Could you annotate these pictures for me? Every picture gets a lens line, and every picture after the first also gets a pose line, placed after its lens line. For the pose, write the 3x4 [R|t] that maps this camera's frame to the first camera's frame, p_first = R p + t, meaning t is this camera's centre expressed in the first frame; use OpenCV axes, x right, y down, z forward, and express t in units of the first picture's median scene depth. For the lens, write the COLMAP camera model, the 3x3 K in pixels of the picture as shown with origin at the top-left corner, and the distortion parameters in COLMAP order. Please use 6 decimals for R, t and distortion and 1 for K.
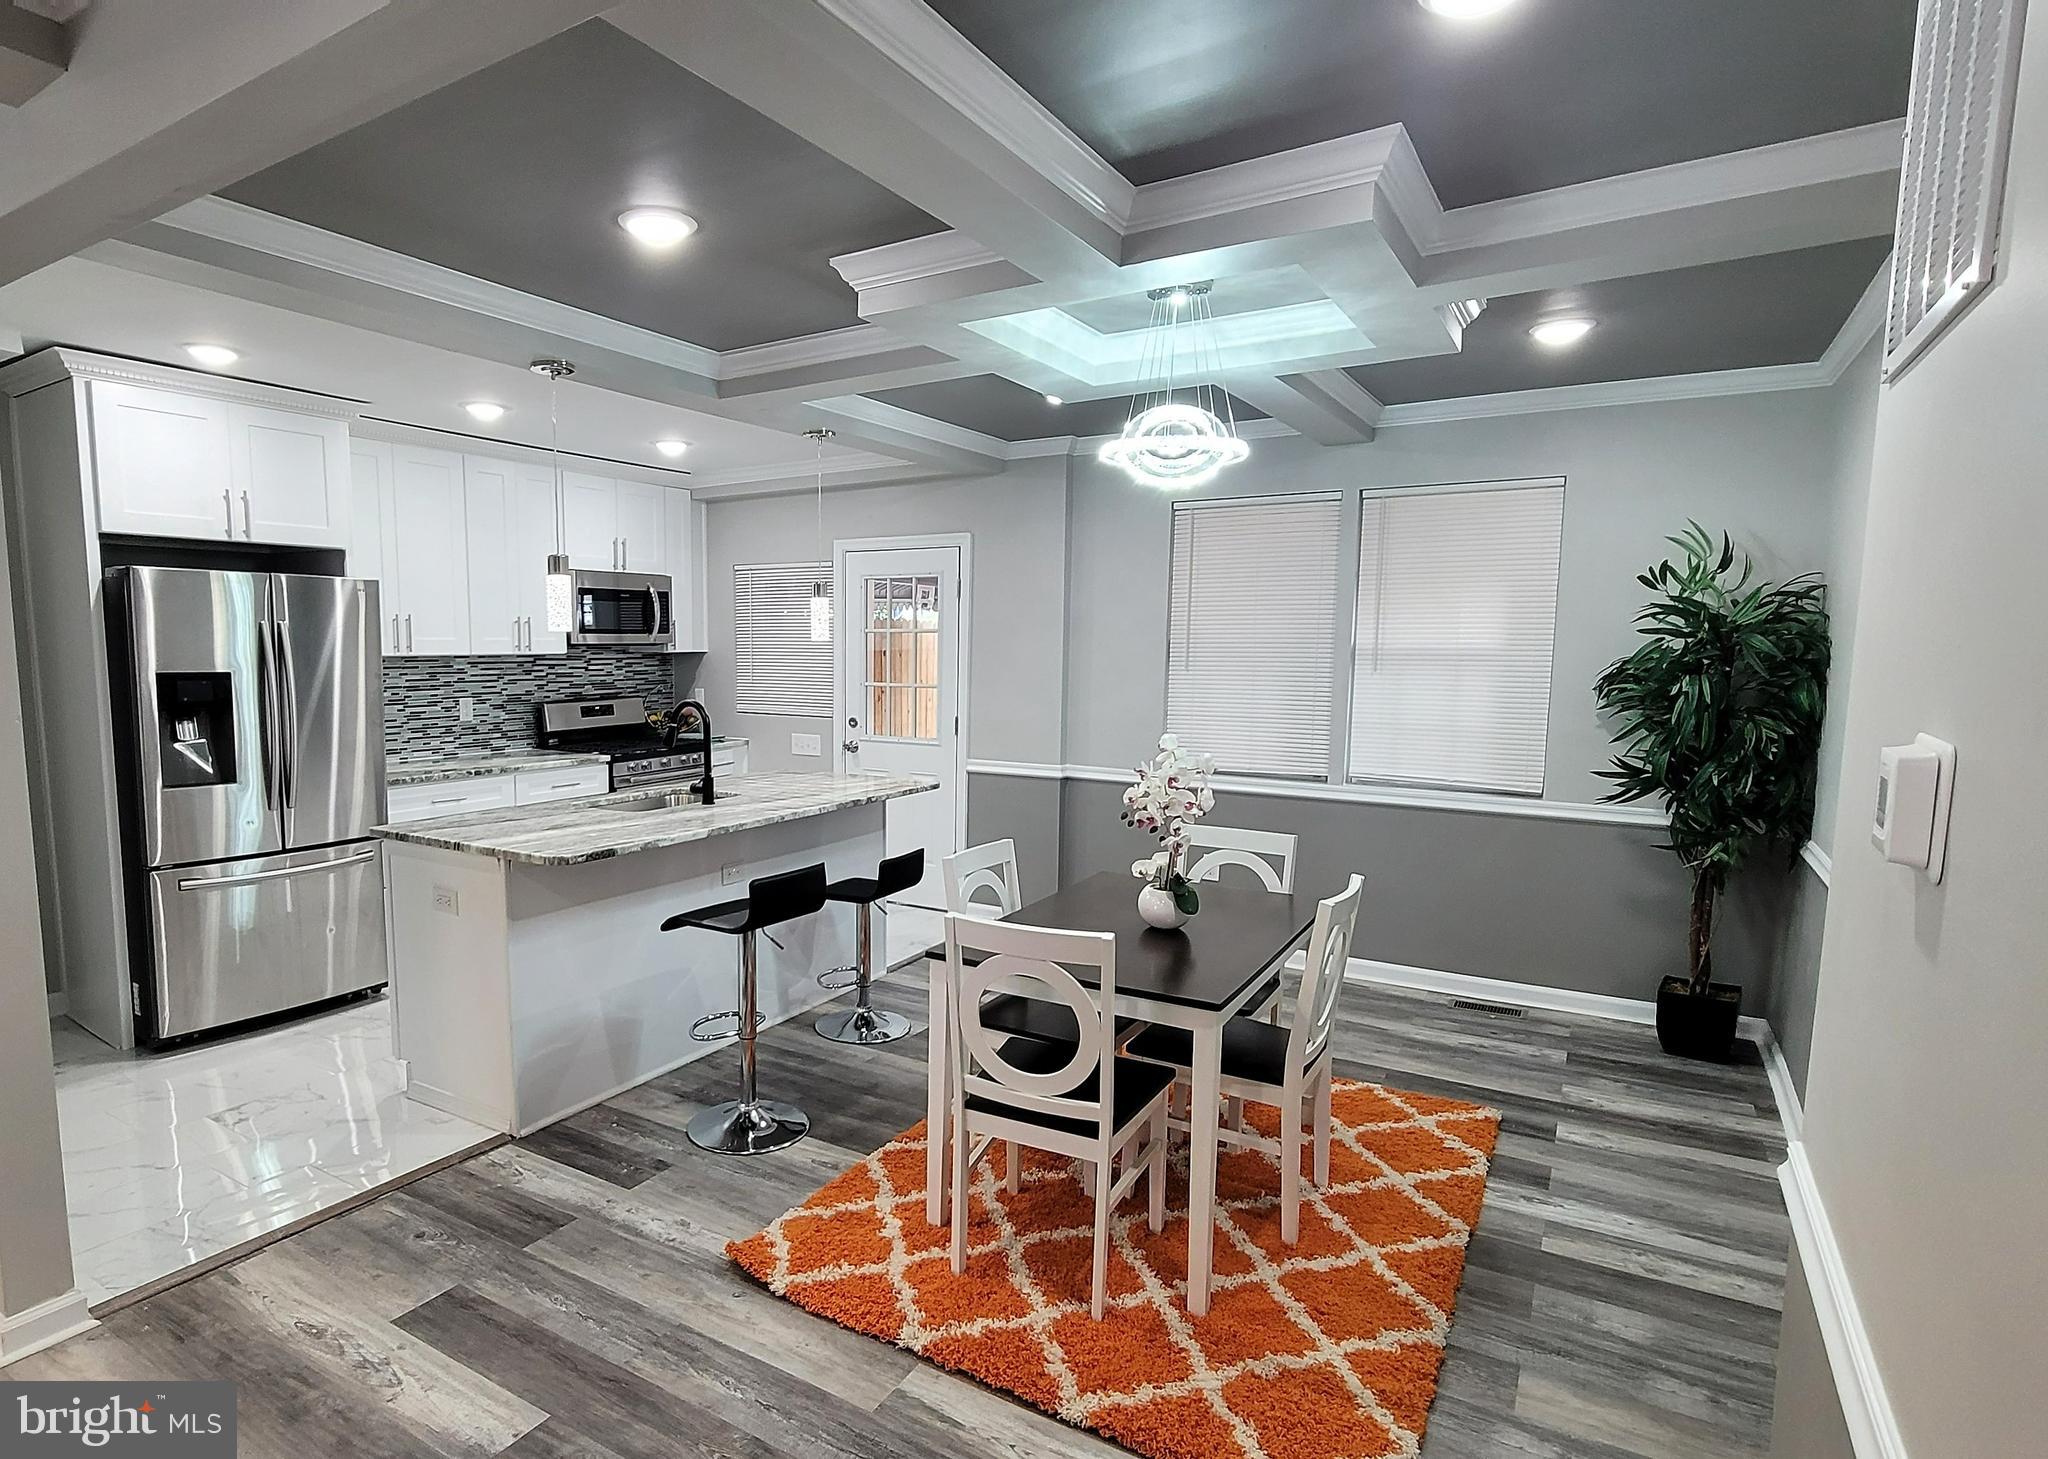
lens RADIAL K [[1094.0, 0, 881.7], [0, 1094.0, 763.8], [0, 0, 1]] dist [-0.000488, -0.000040]
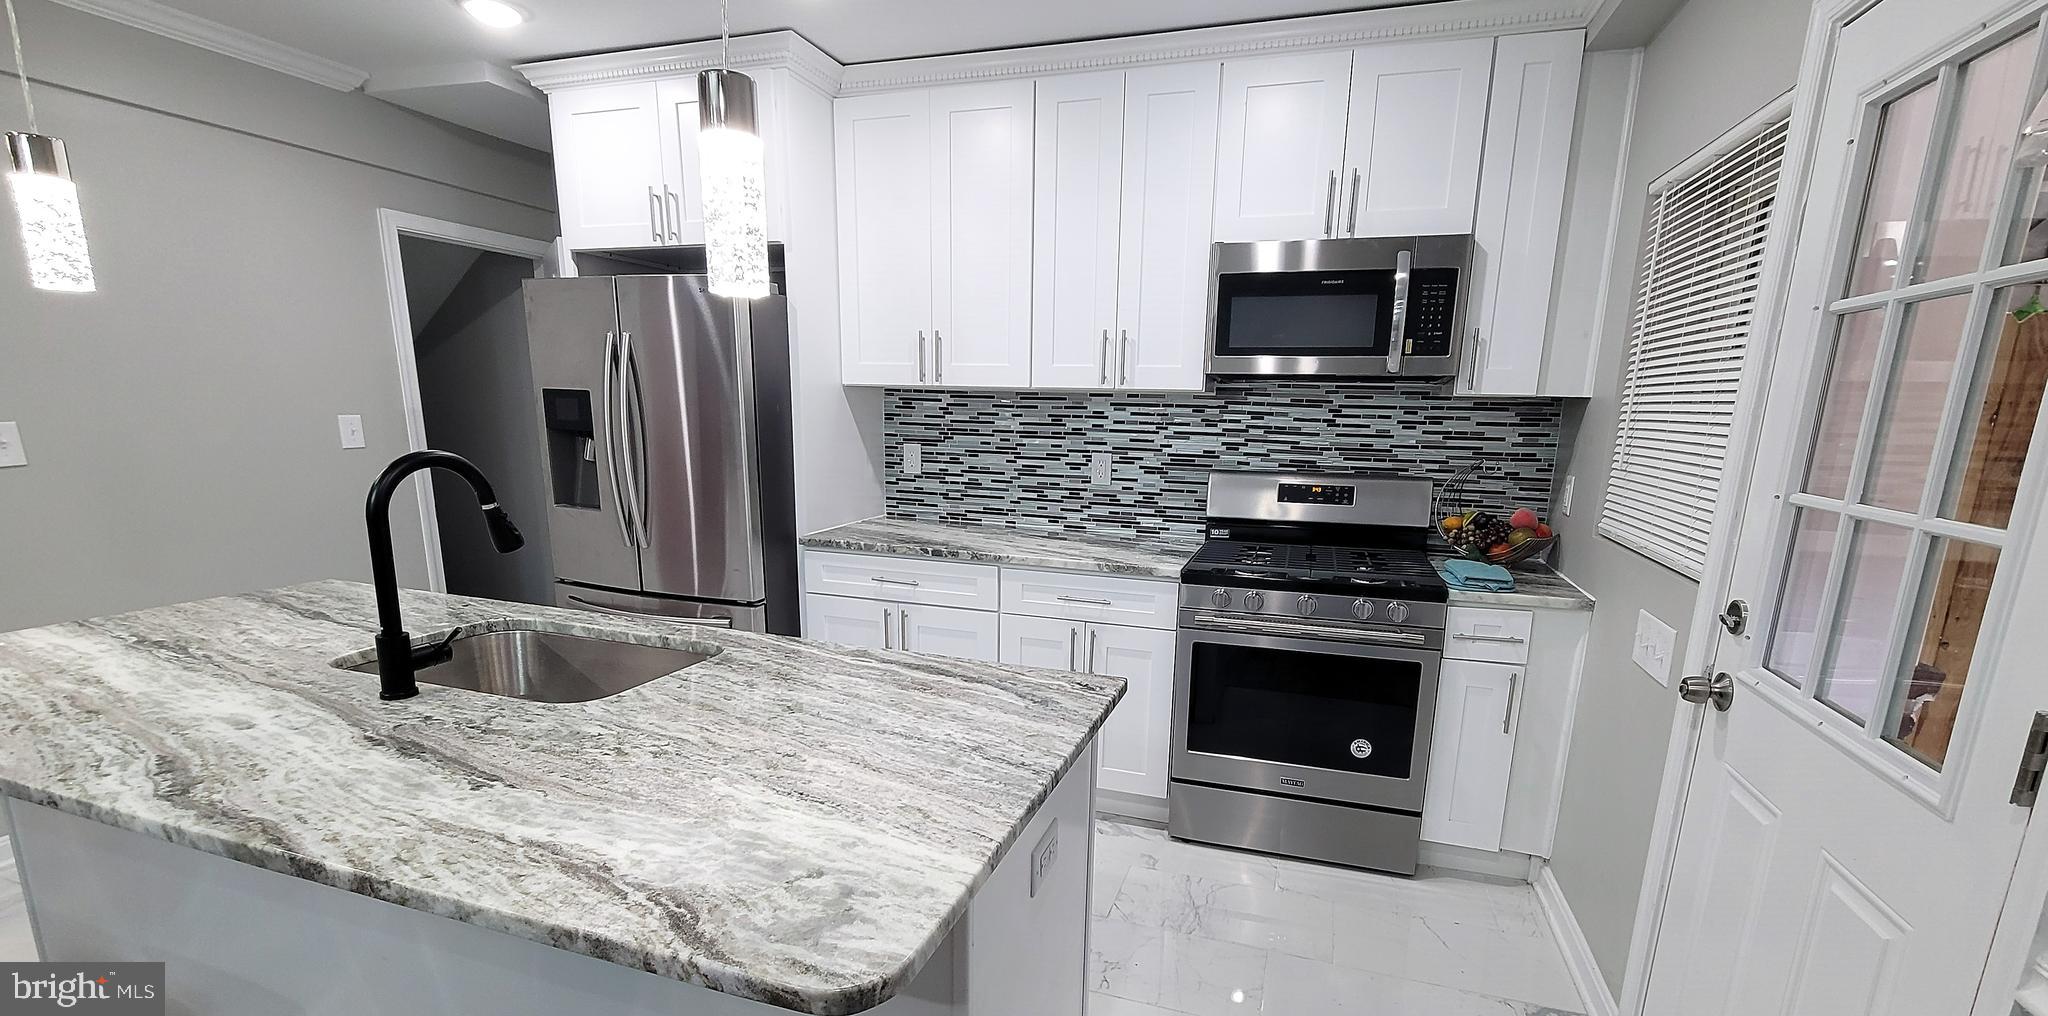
lens RADIAL K [[856.4, 0, 1051.9], [0, 856.4, 592.3], [0, 0, 1]] dist [0.000029, -0.003052]
pose [[0.280072, 0.212271, -0.936216, 0.157826], [-0.129449, 0.974690, 0.182269, -0.068875], [0.951211, 0.070144, 0.300461, 0.799747]]
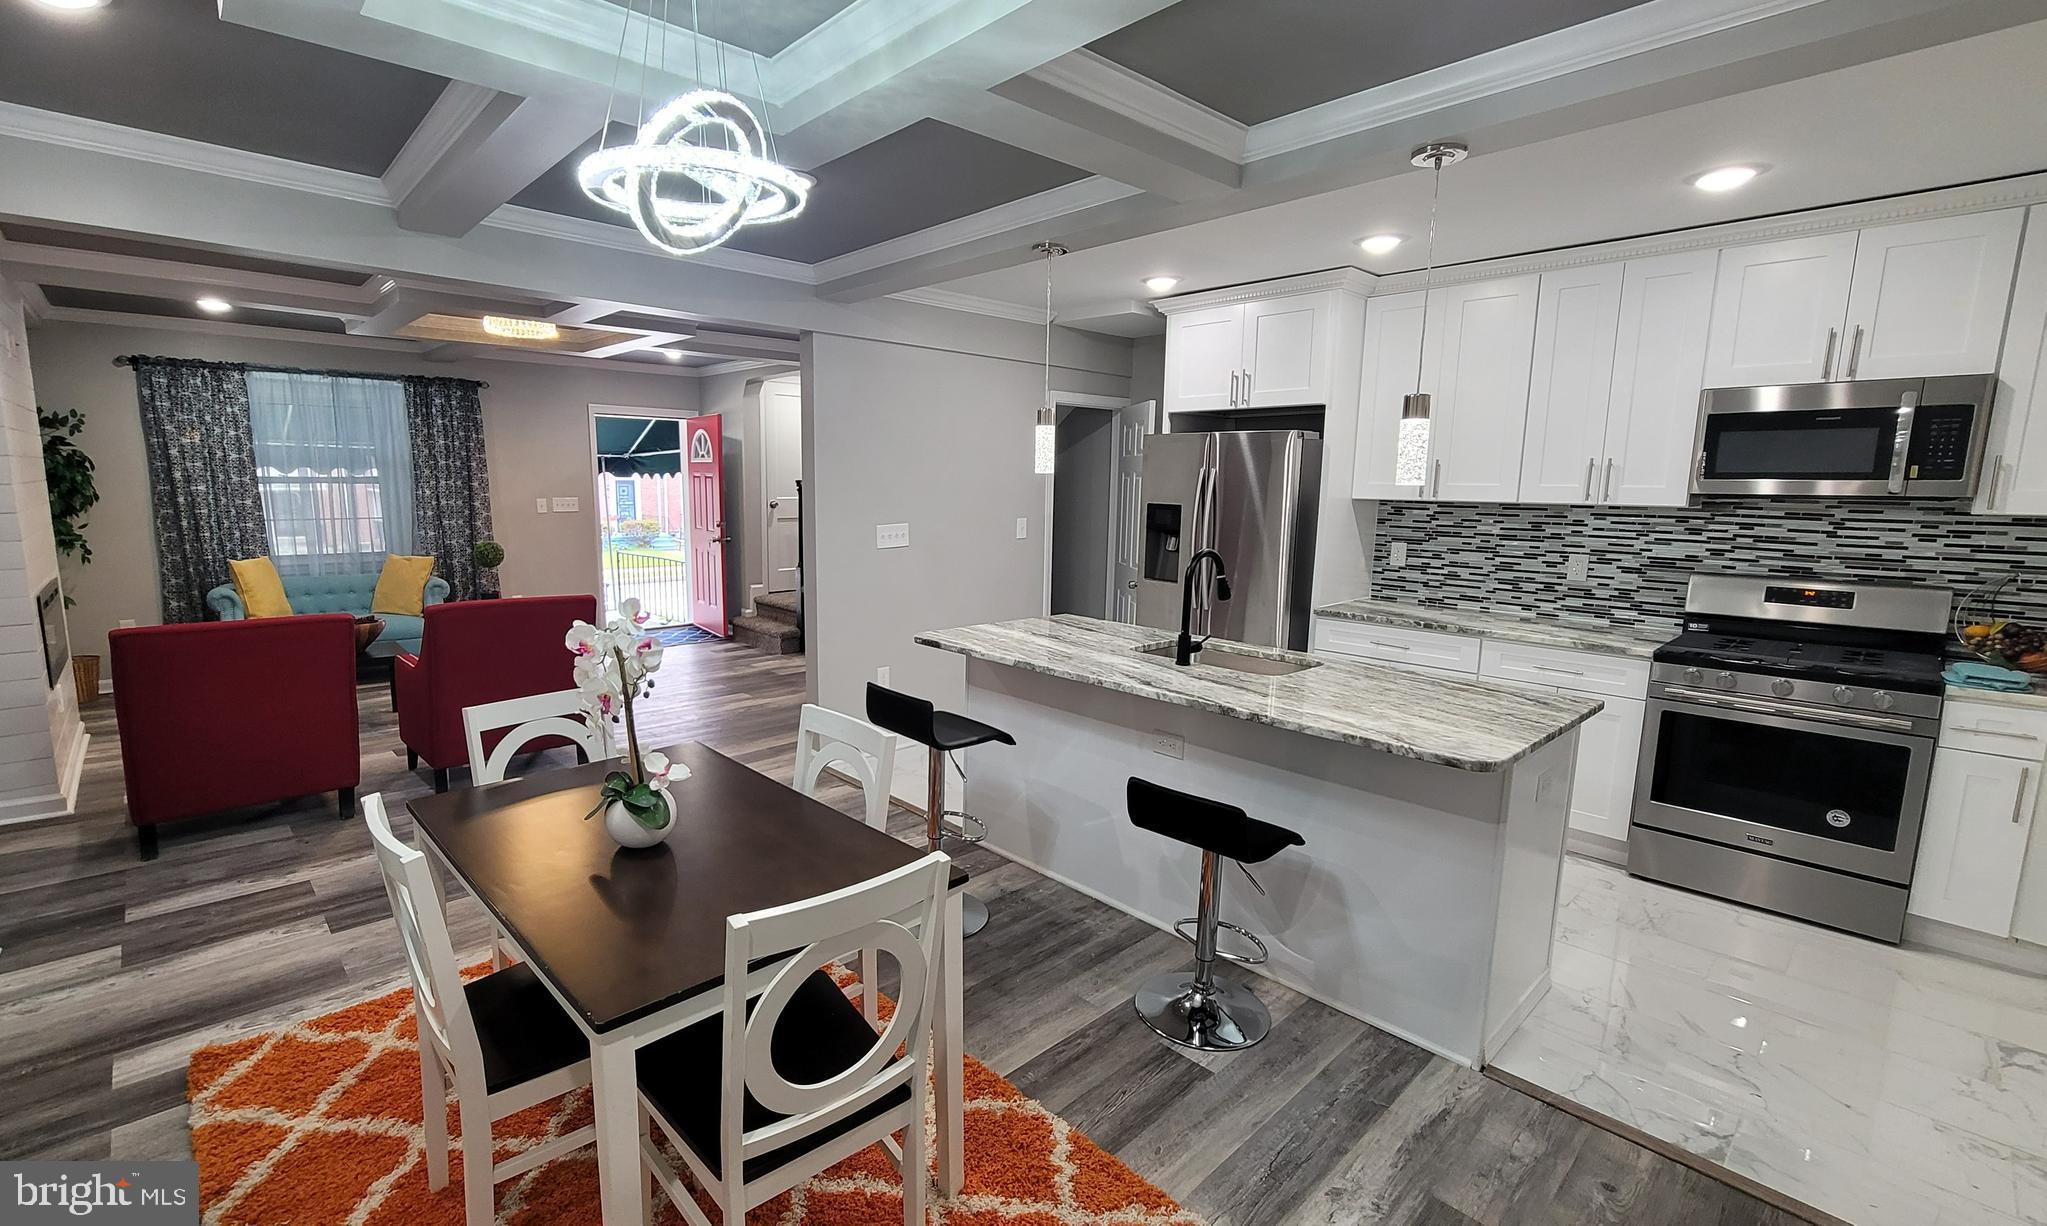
lens RADIAL K [[888.5, 0, 977.6], [0, 888.5, 615.9], [0, 0, 1]] dist [-0.000074, 0.000516]
pose [[-0.230753, 0.144643, -0.962201, 0.408841], [-0.120710, 0.976994, 0.175815, -0.078283], [0.965496, 0.156717, -0.207985, 0.690047]]
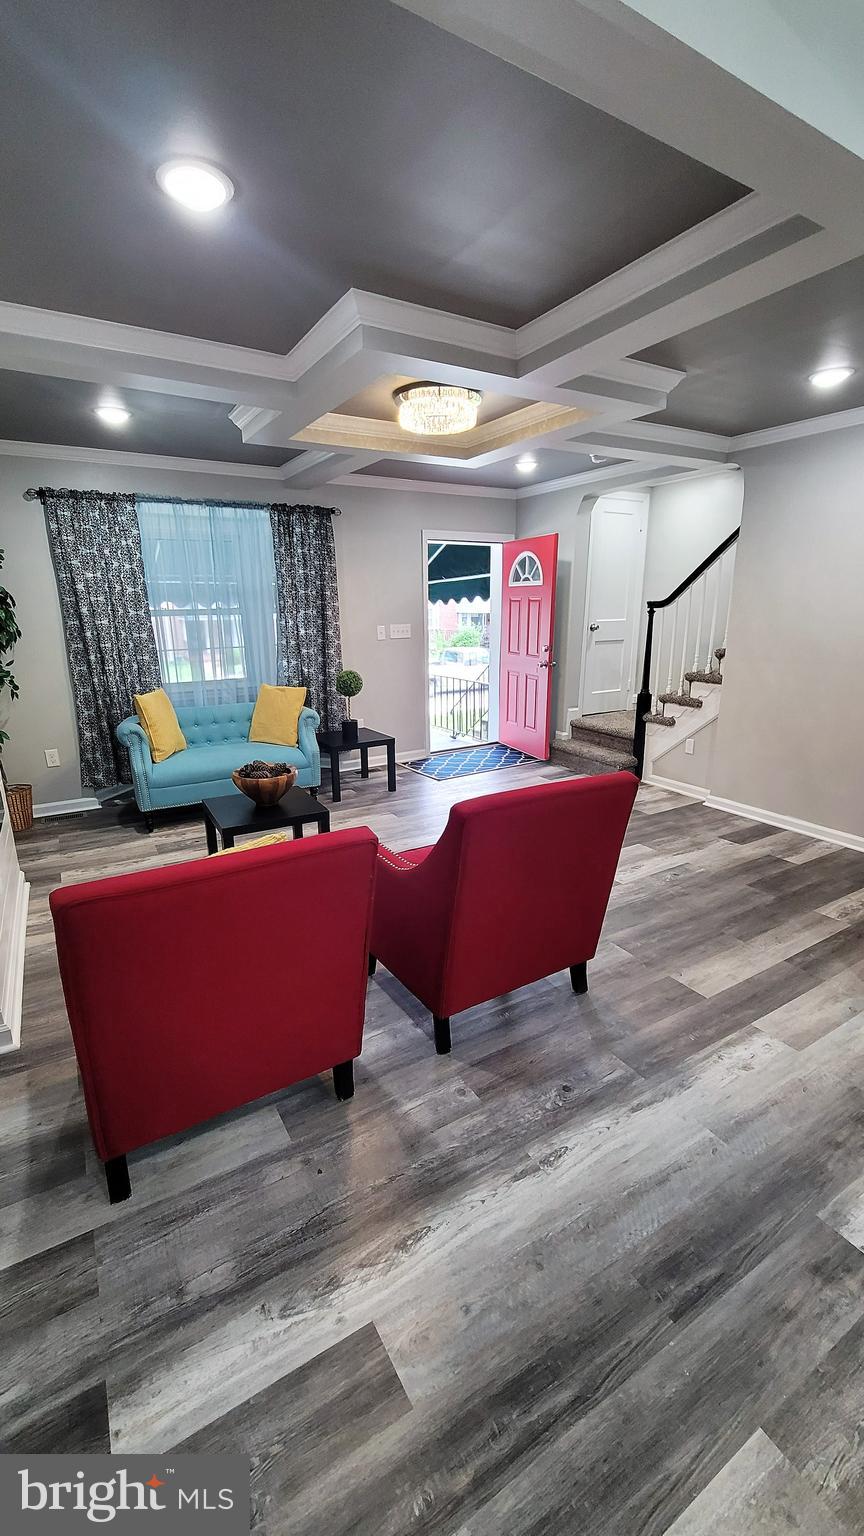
lens RADIAL K [[635.5, 0, 434.0], [0, 635.5, 772.5], [0, 0, 1]] dist [0.011606, -0.000081]
pose [[-0.429751, 0.238672, -0.870833, 0.165837], [-0.088396, 0.948680, 0.303631, -0.033796], [0.898610, 0.207464, -0.386599, 0.308138]]
